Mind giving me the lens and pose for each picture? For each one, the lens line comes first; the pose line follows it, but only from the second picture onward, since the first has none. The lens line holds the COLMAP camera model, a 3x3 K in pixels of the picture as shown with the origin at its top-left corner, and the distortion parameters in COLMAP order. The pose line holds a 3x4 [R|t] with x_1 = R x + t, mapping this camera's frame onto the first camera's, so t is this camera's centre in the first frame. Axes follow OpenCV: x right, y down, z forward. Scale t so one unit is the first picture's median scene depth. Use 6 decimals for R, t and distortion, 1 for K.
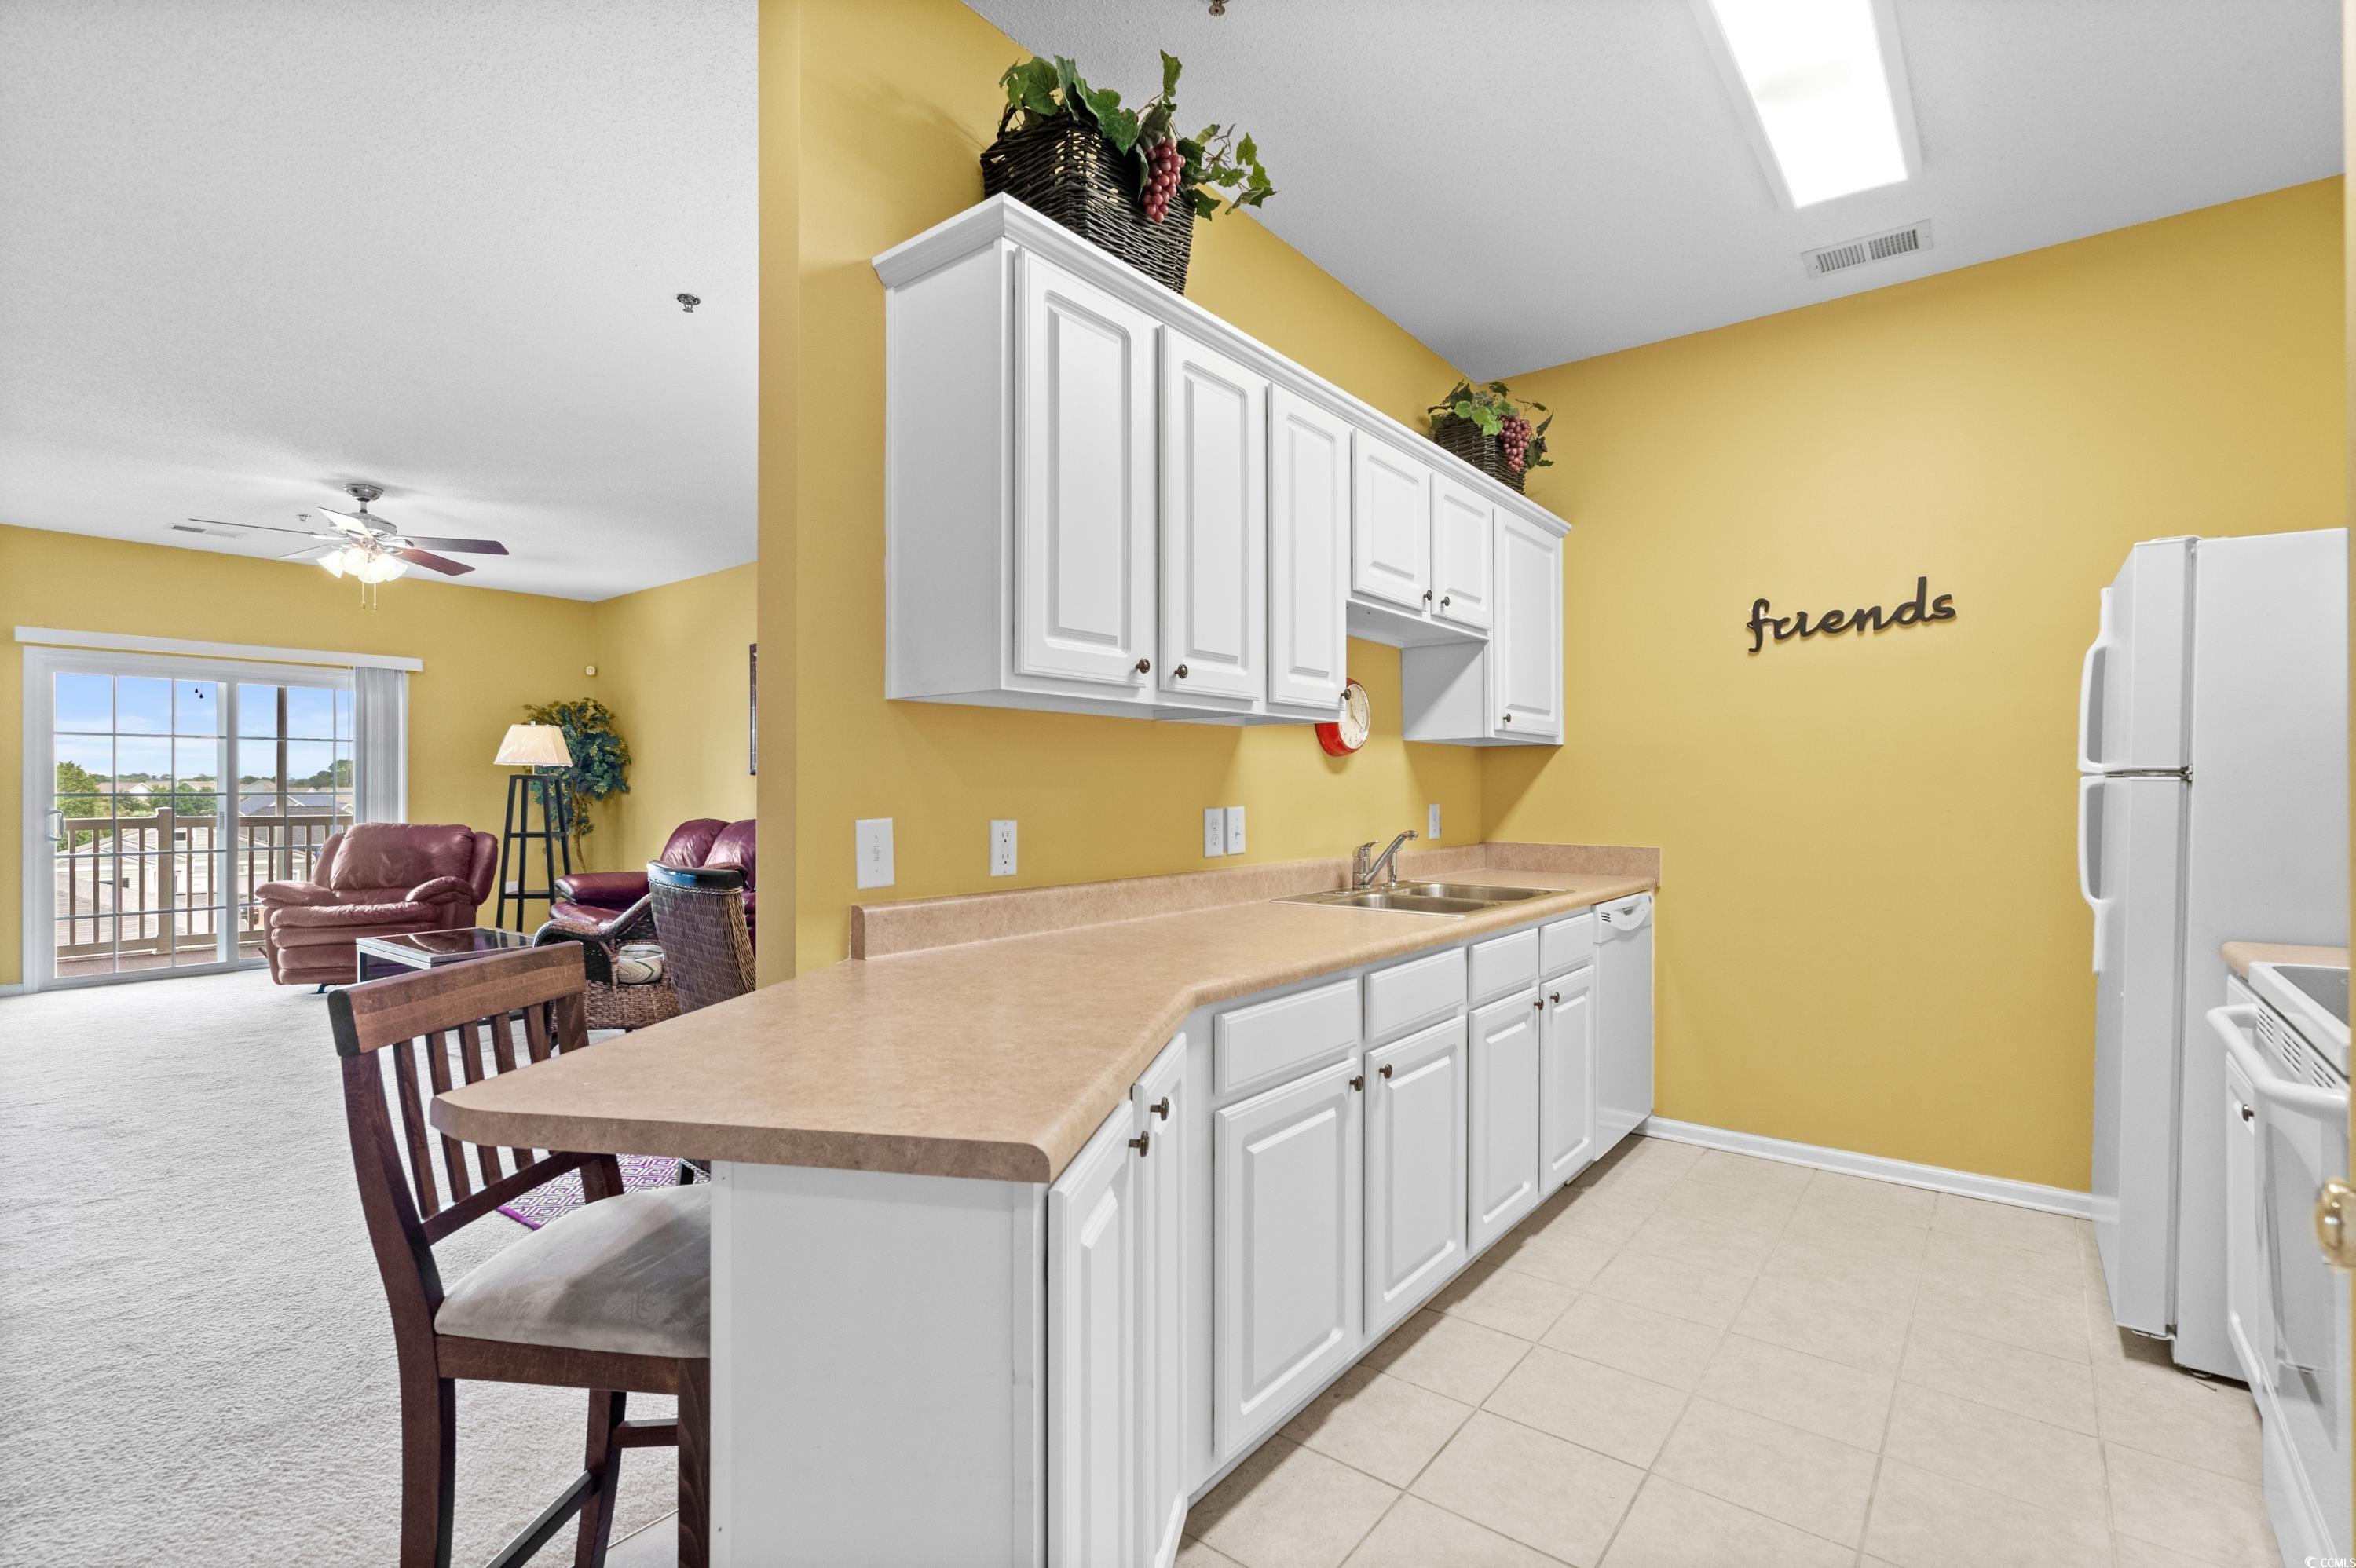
lens RADIAL K [[1079.3, 0, 1176.2], [0, 1079.3, 791.4], [0, 0, 1]] dist [-0.005133, 0.003153]
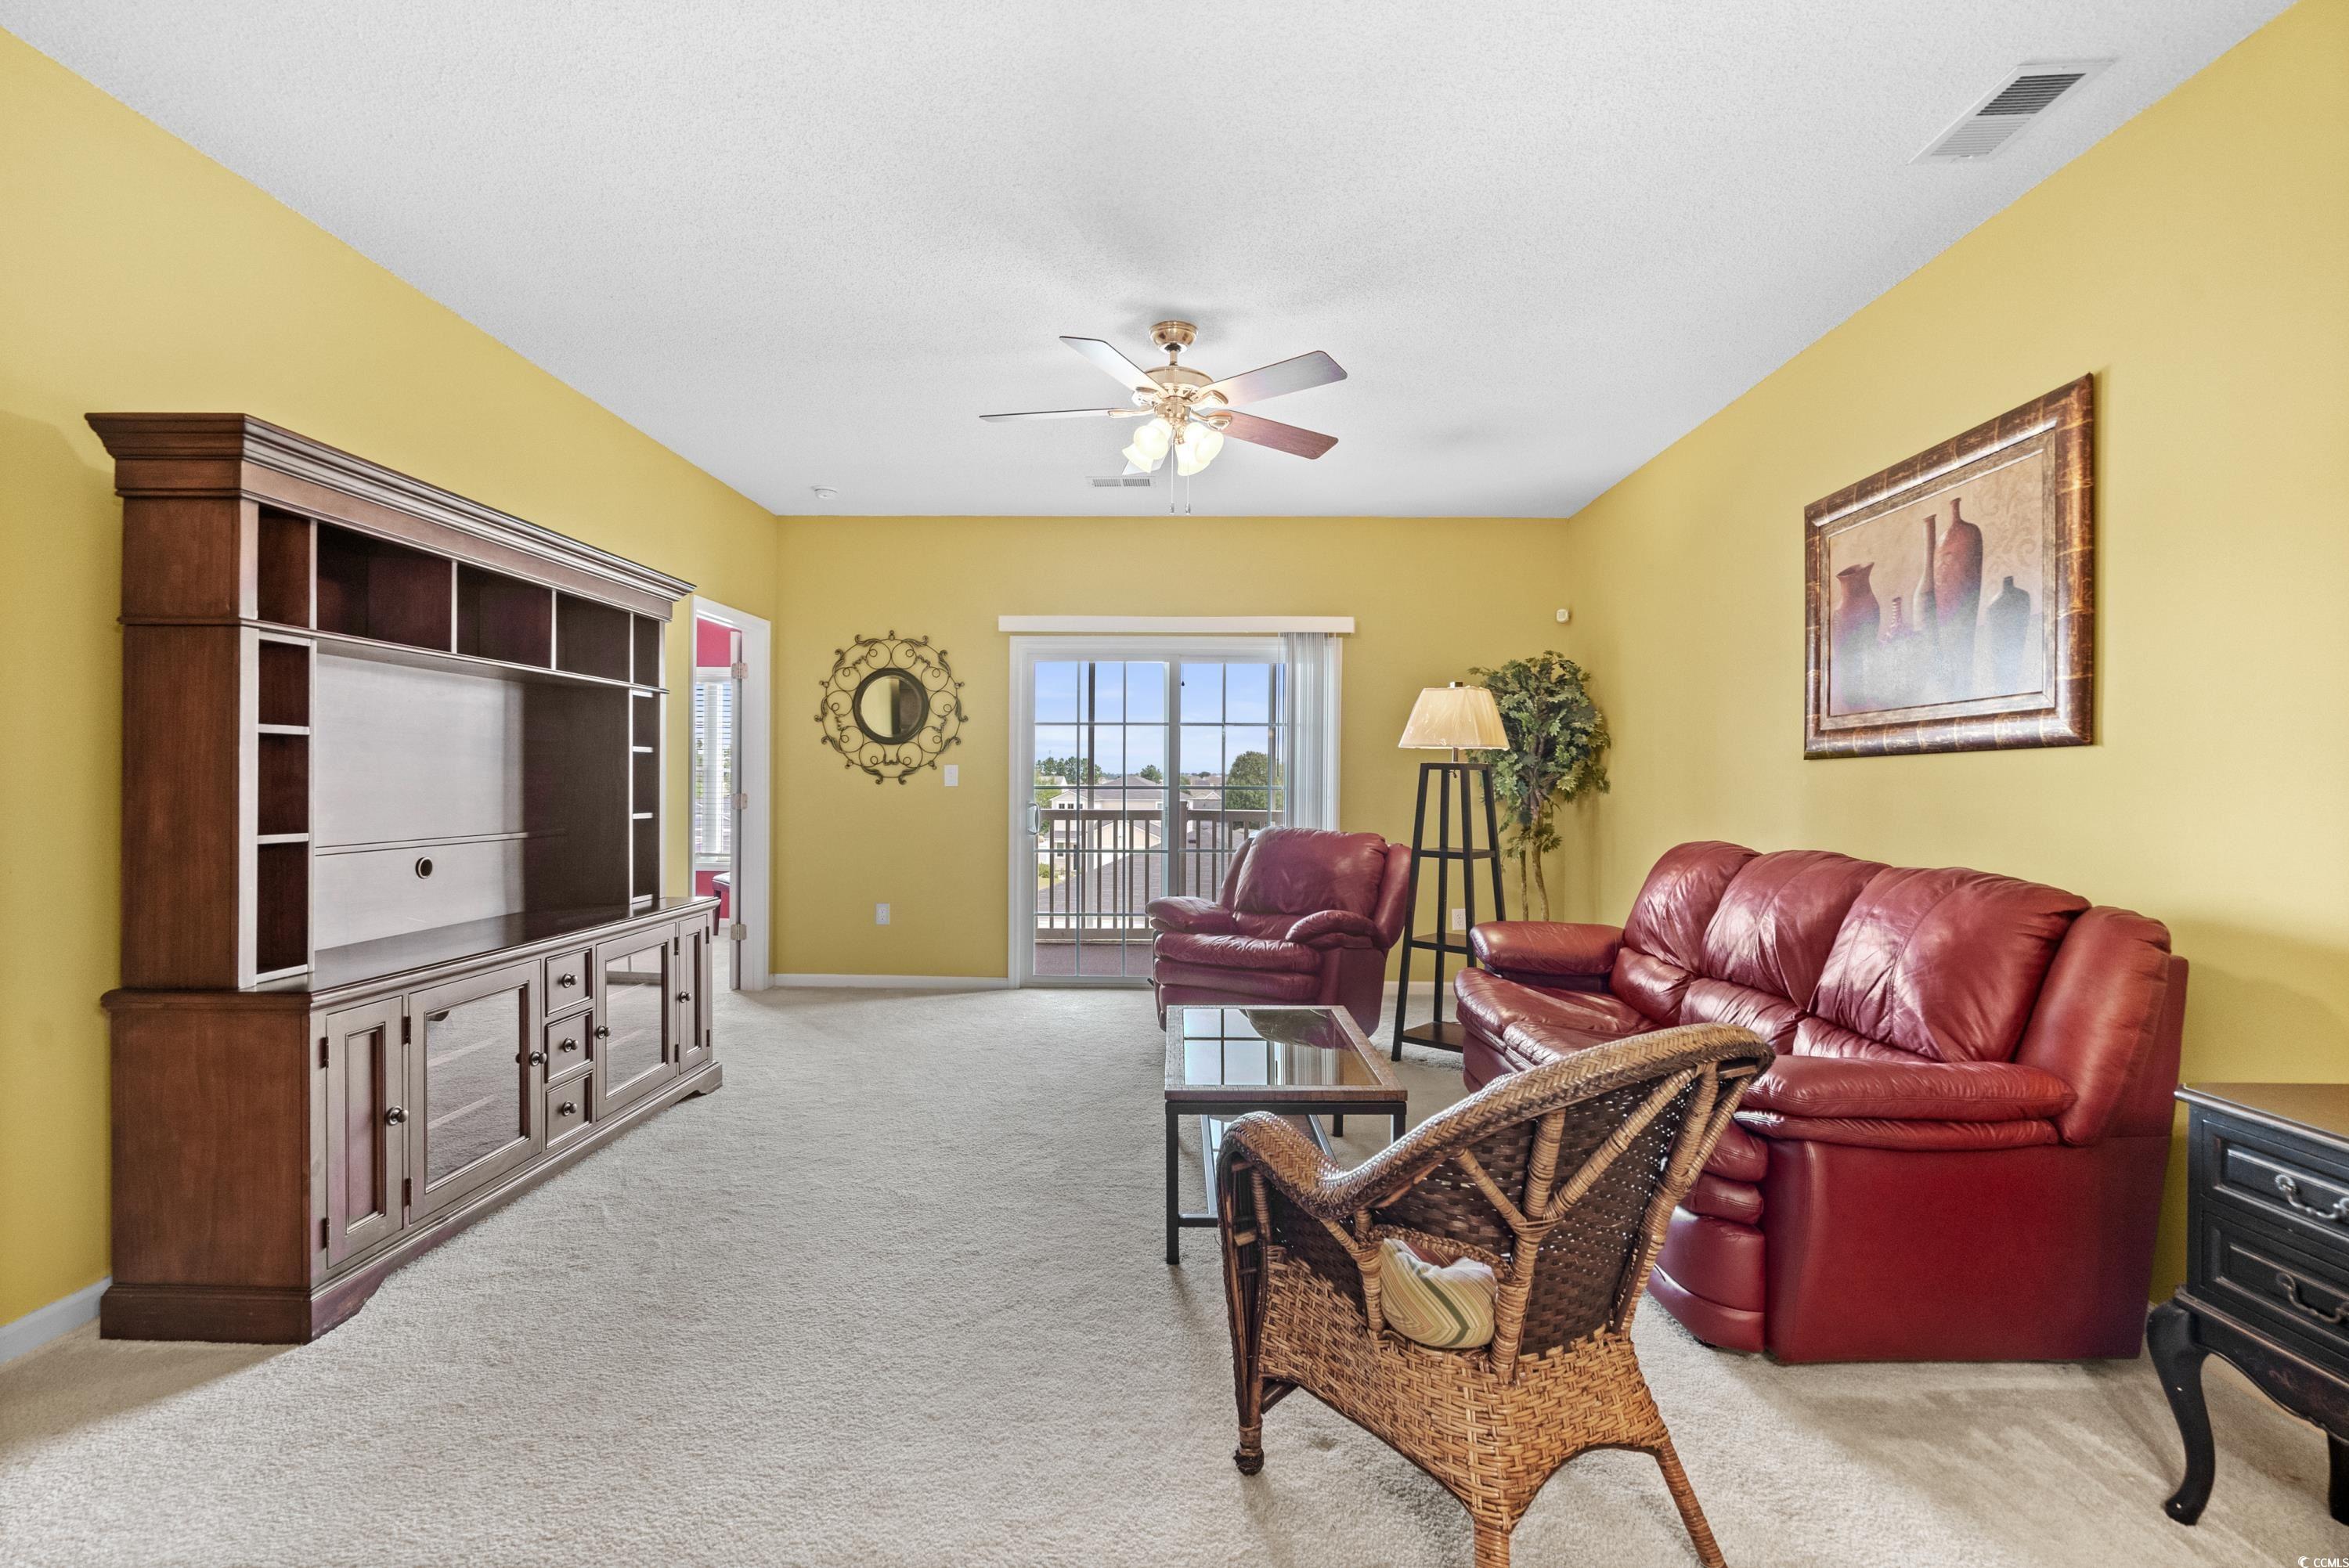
lens RADIAL K [[1076.1, 0, 1169.9], [0, 1076.1, 786.3], [0, 0, 1]] dist [-0.005133, 0.003153]
pose [[0.606271, 0.007470, -0.795223, -0.379681], [-0.007073, 0.999967, 0.004001, -0.005929], [0.795226, 0.003199, 0.606304, 0.996764]]
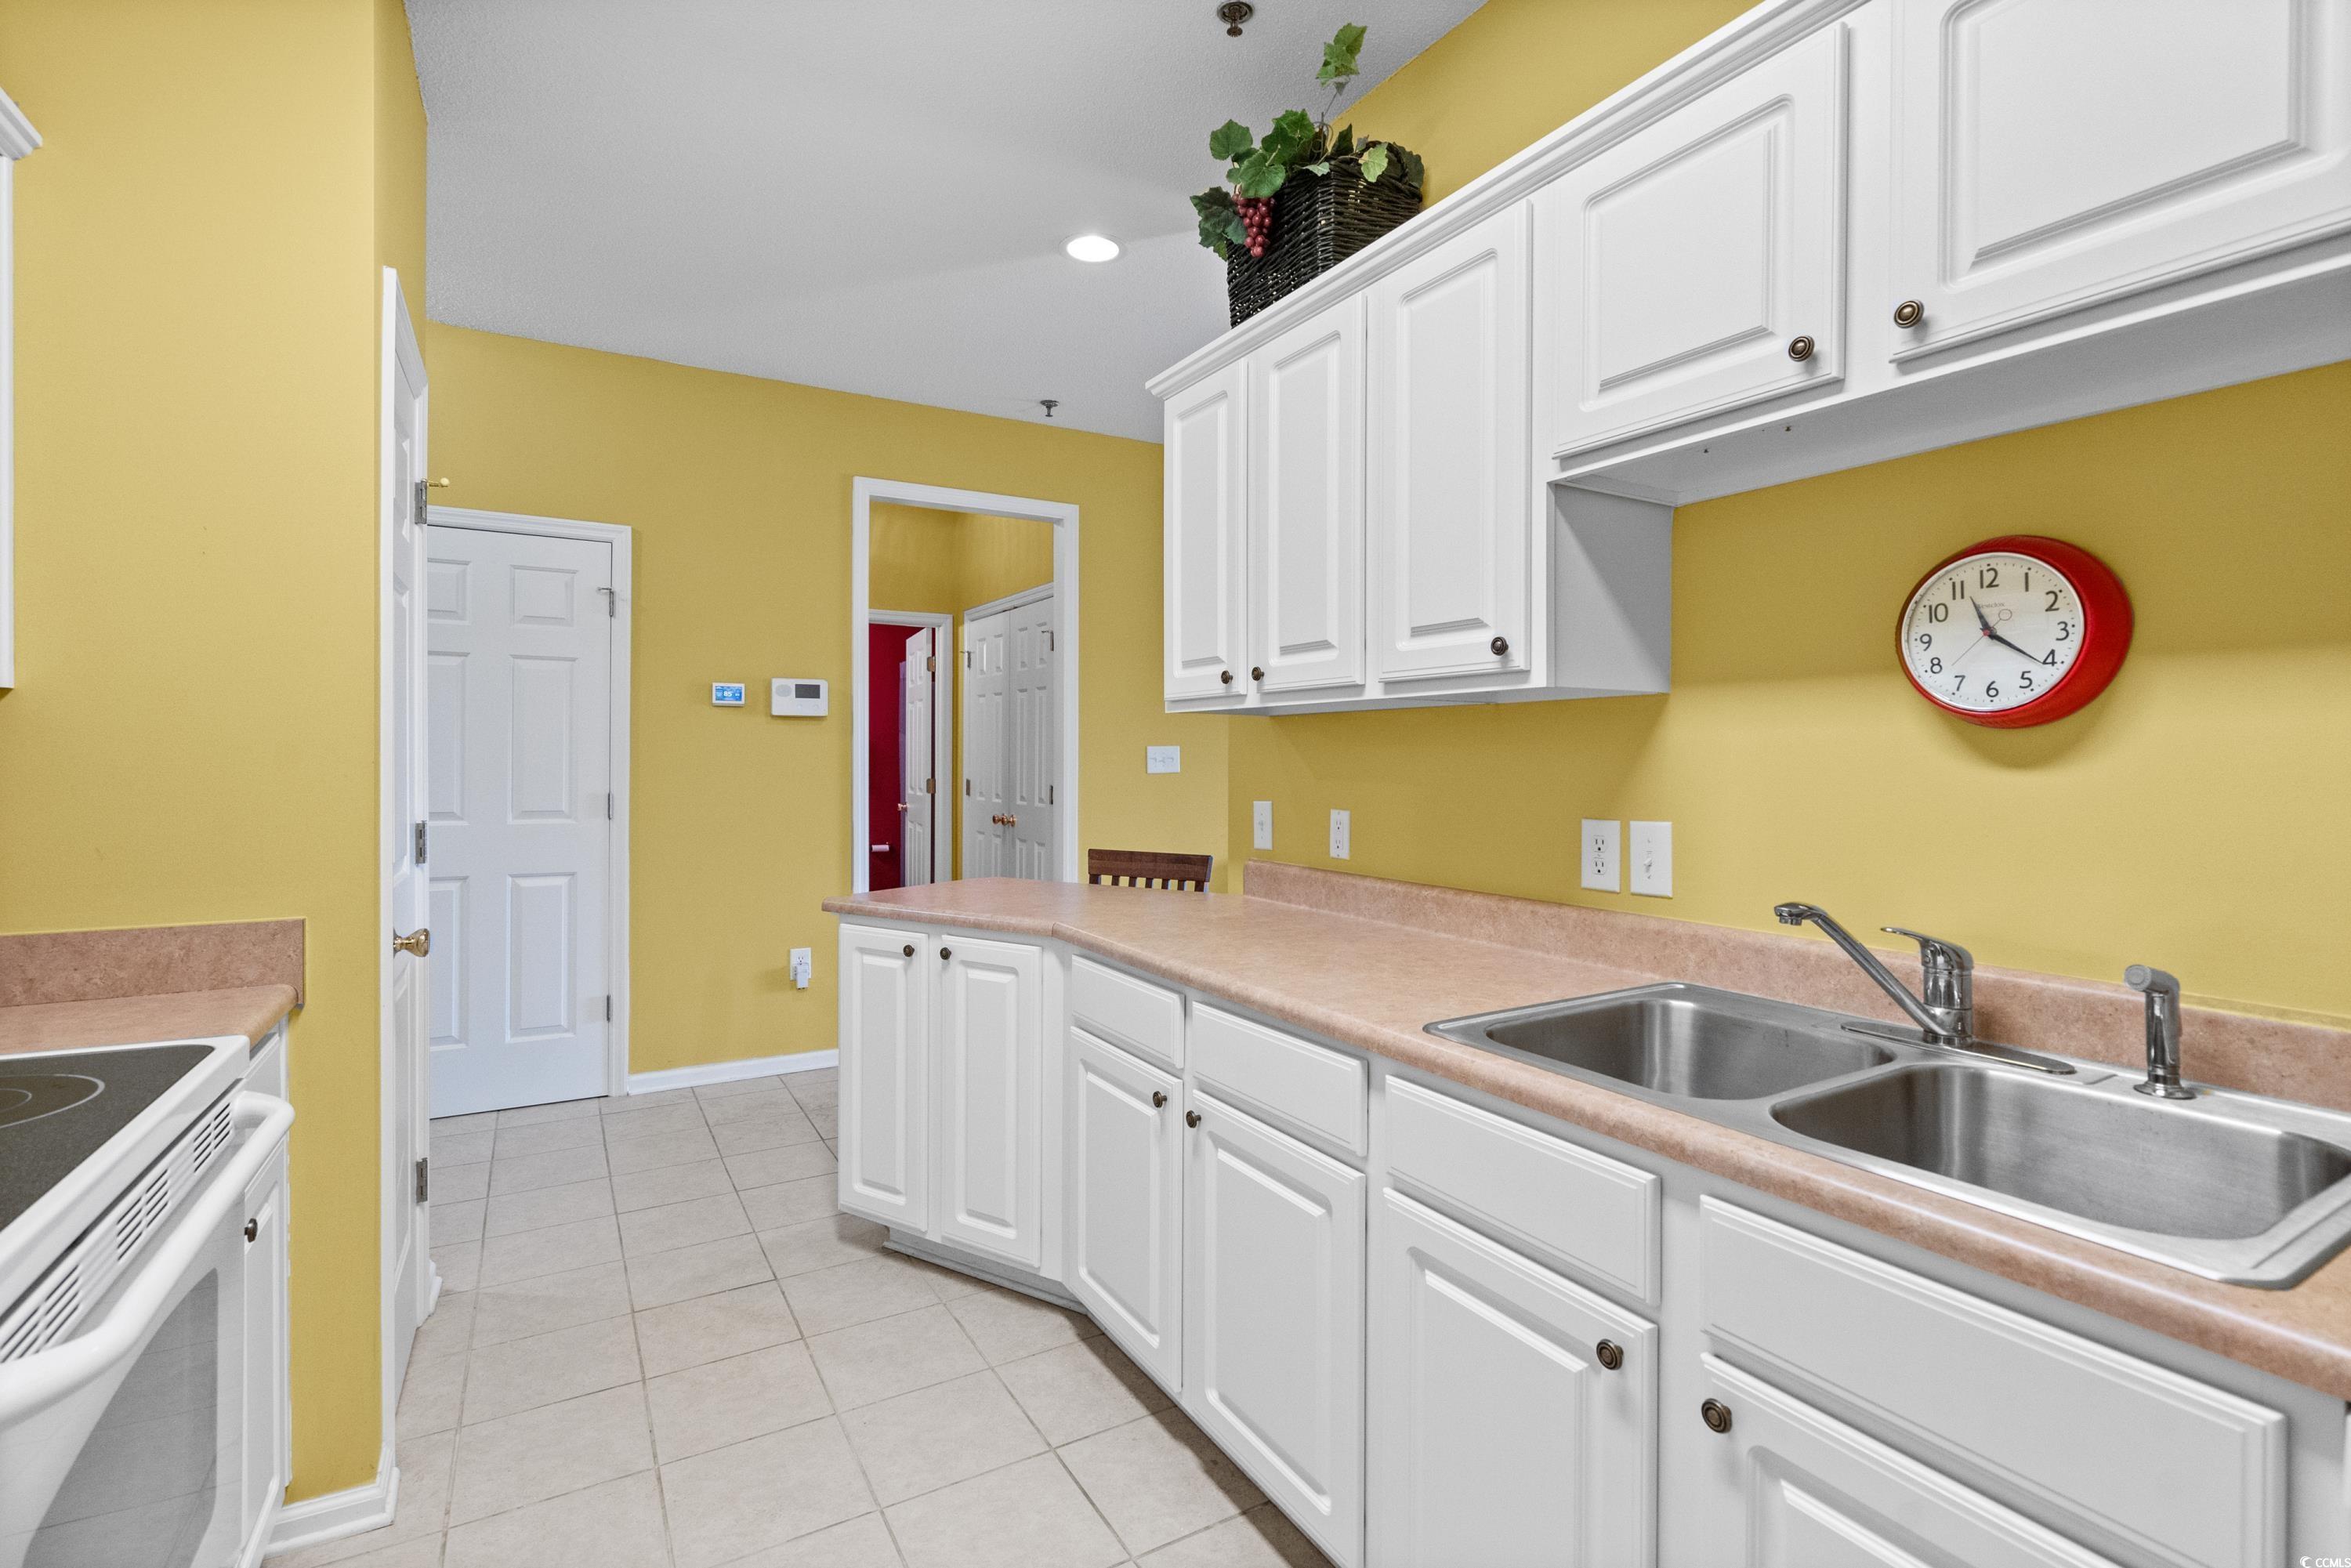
lens RADIAL K [[1077.1, 0, 1164.3], [0, 1077.1, 760.4], [0, 0, 1]] dist [-0.005133, 0.003153]
pose [[-0.372342, 0.003204, -0.928090, 0.635611], [-0.002012, 0.999989, 0.004259, -0.020003], [0.928093, 0.003453, -0.372332, 0.823059]]
